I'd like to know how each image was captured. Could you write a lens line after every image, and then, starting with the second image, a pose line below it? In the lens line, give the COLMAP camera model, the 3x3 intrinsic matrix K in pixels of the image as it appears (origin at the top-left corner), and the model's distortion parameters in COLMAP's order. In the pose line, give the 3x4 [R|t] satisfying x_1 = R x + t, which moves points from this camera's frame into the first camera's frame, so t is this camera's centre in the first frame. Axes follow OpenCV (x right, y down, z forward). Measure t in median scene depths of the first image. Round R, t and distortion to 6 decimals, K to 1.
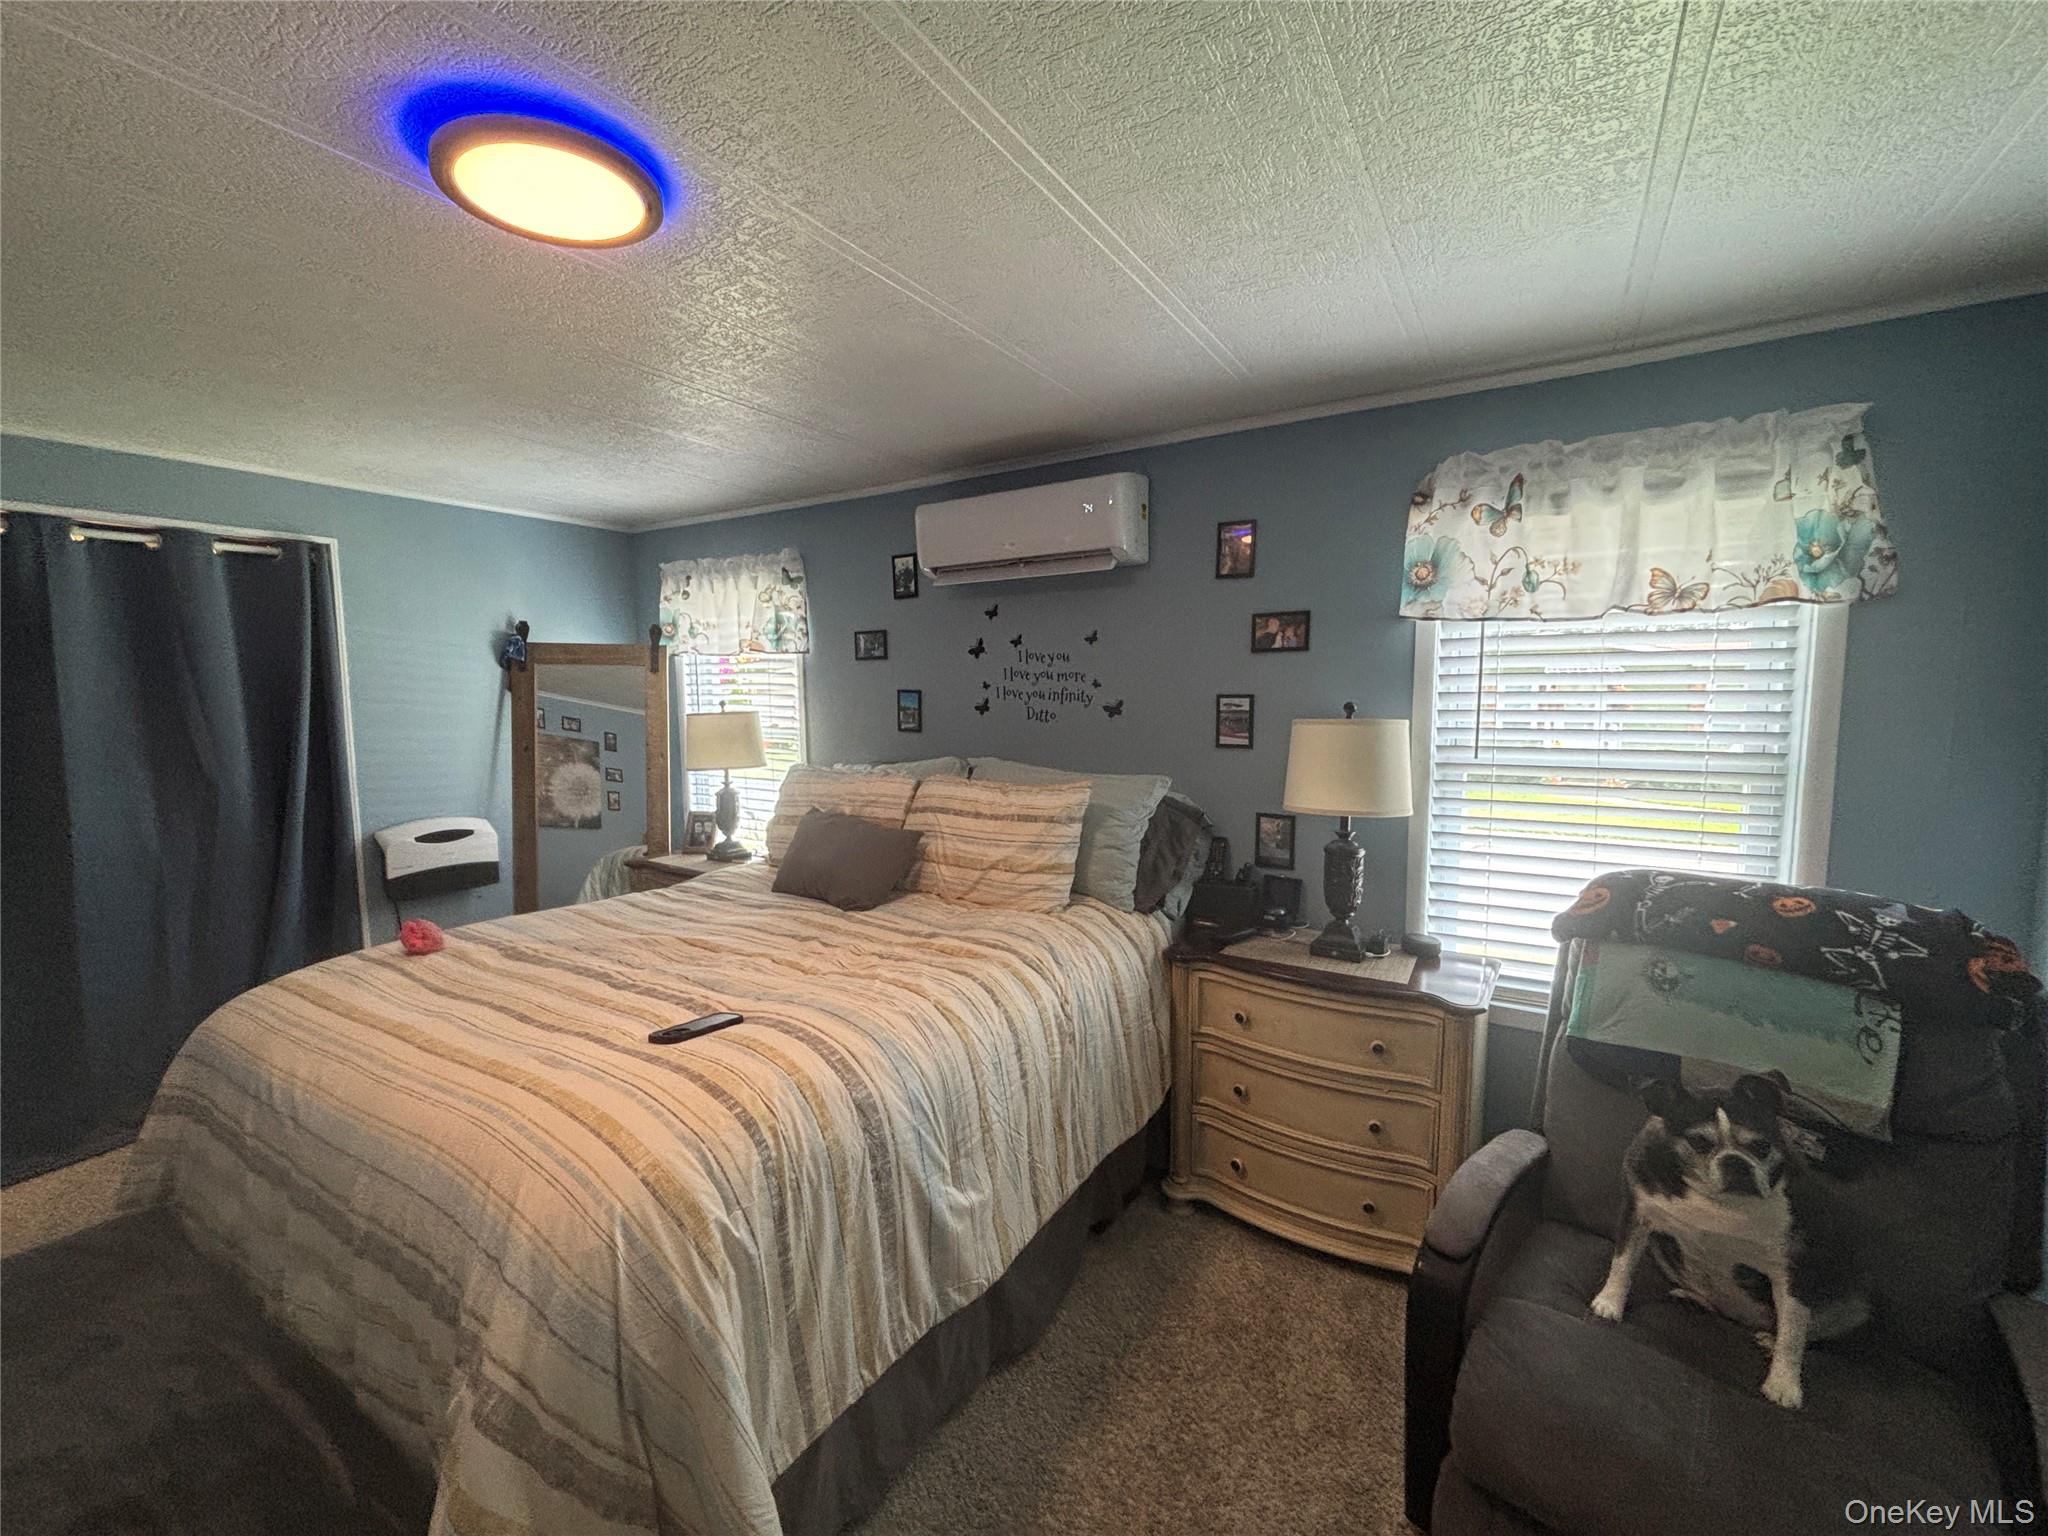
lens RADIAL K [[830.0, 0, 1024.7], [0, 830.0, 771.1], [0, 0, 1]] dist [-0.000474, 0.000461]
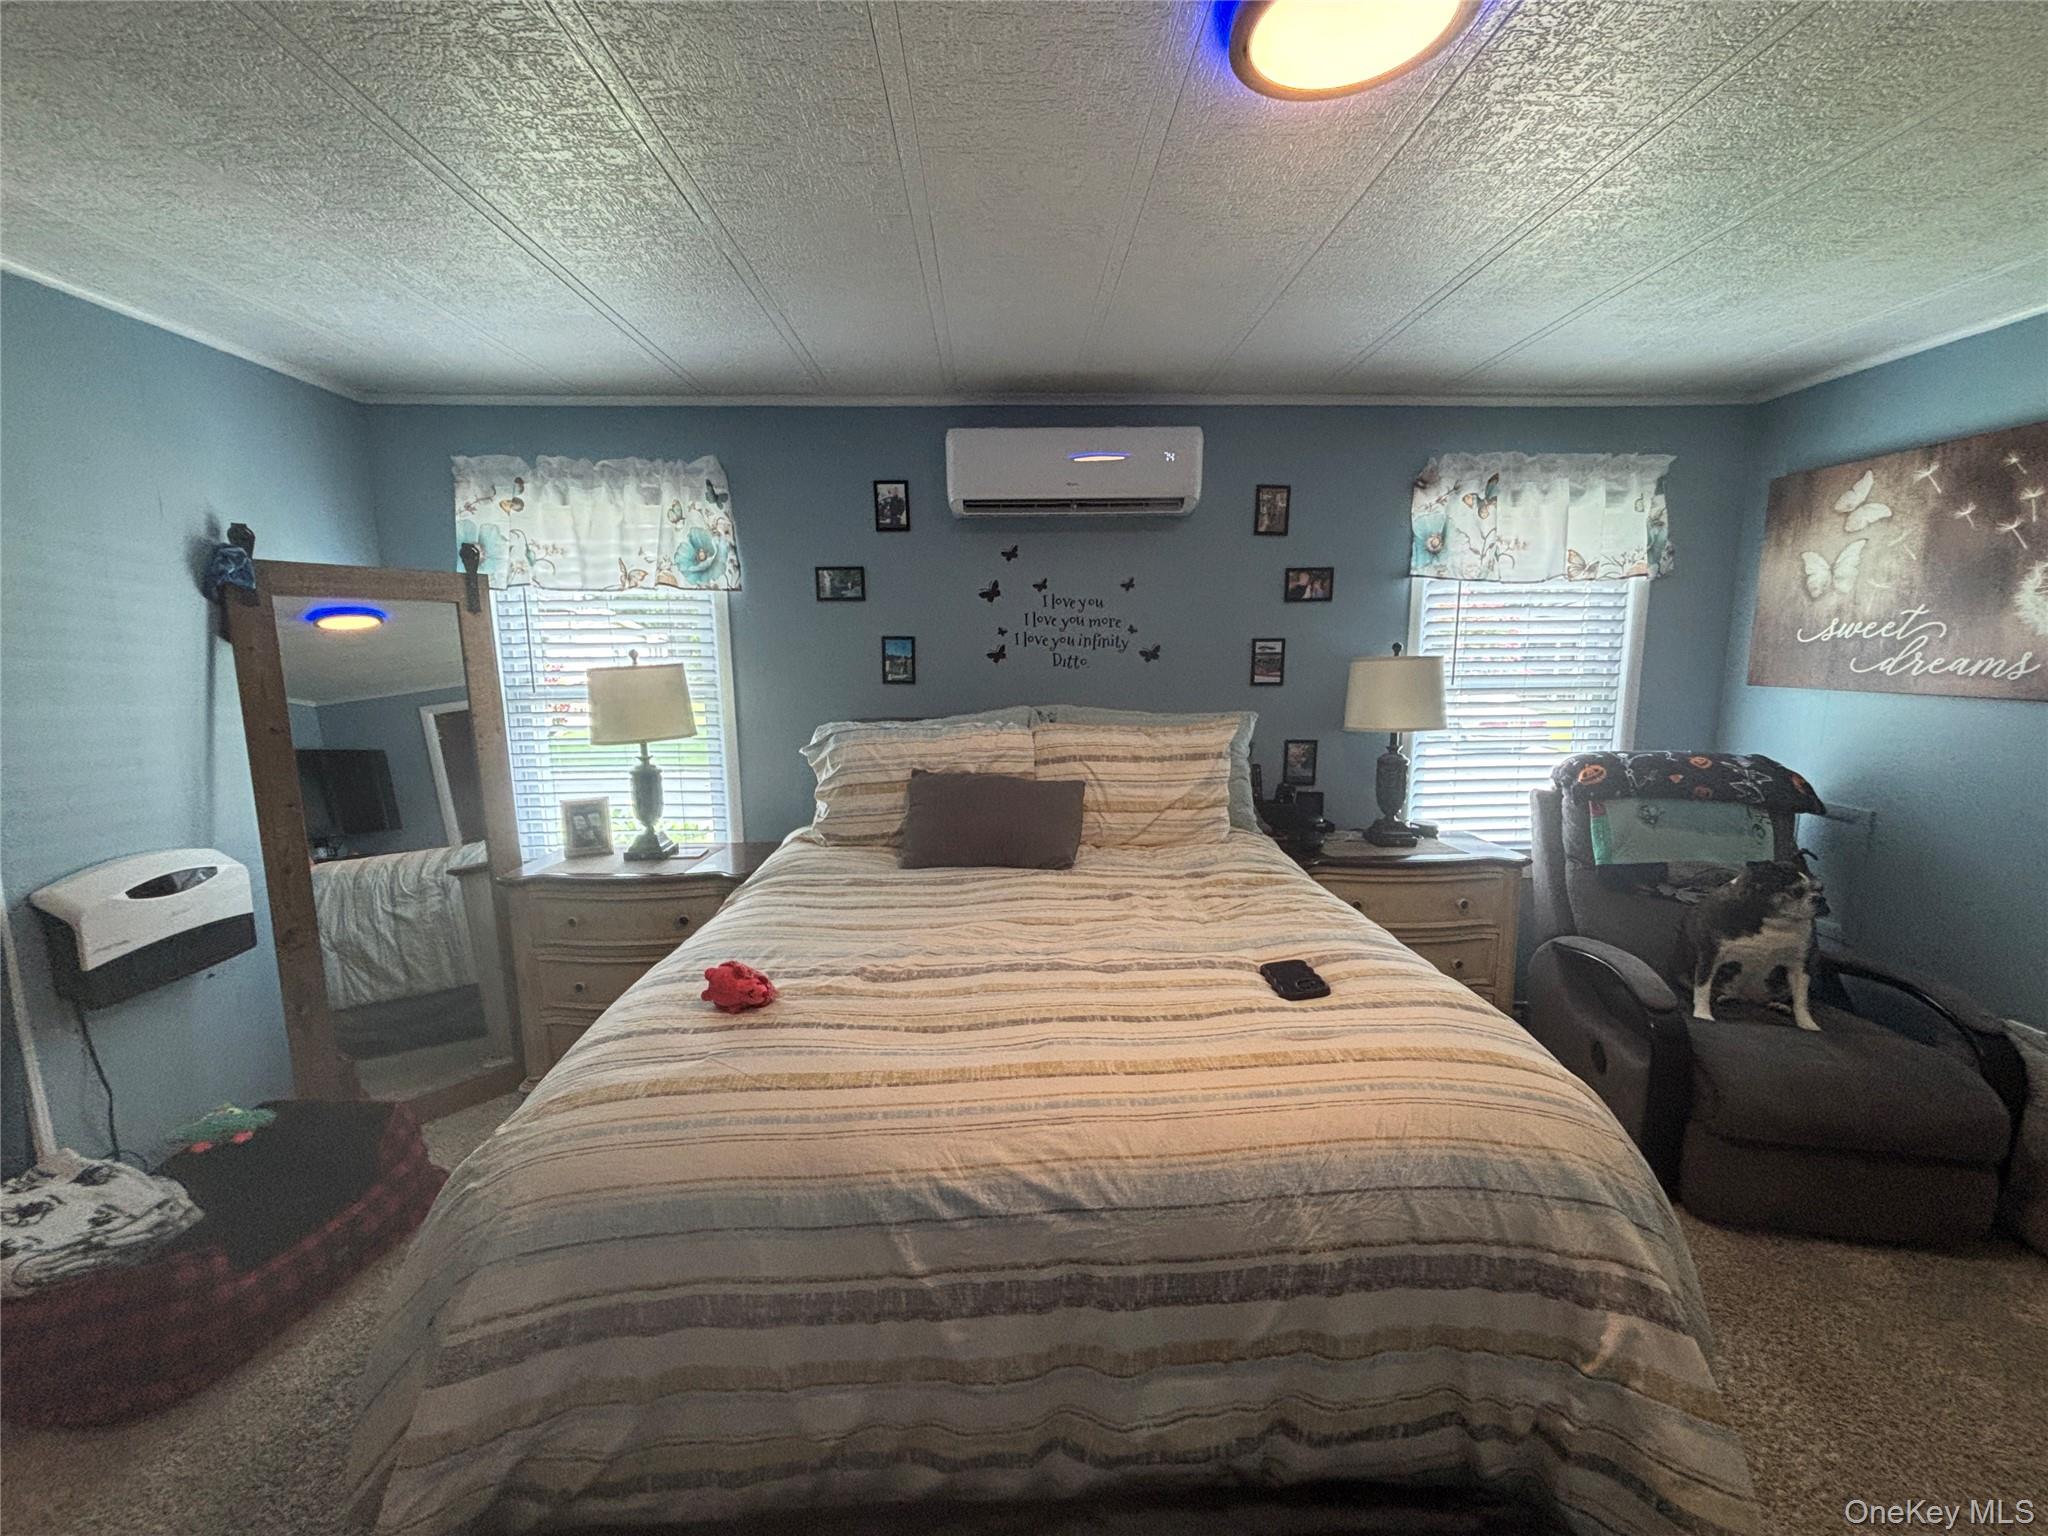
lens RADIAL K [[830.0, 0, 1026.0], [0, 830.0, 775.6], [0, 0, 1]] dist [-0.000474, 0.000461]
pose [[0.829756, -0.089107, 0.550967, -0.683548], [0.059185, 0.995655, 0.071893, -0.005964], [-0.554979, -0.027044, 0.831425, 0.227835]]
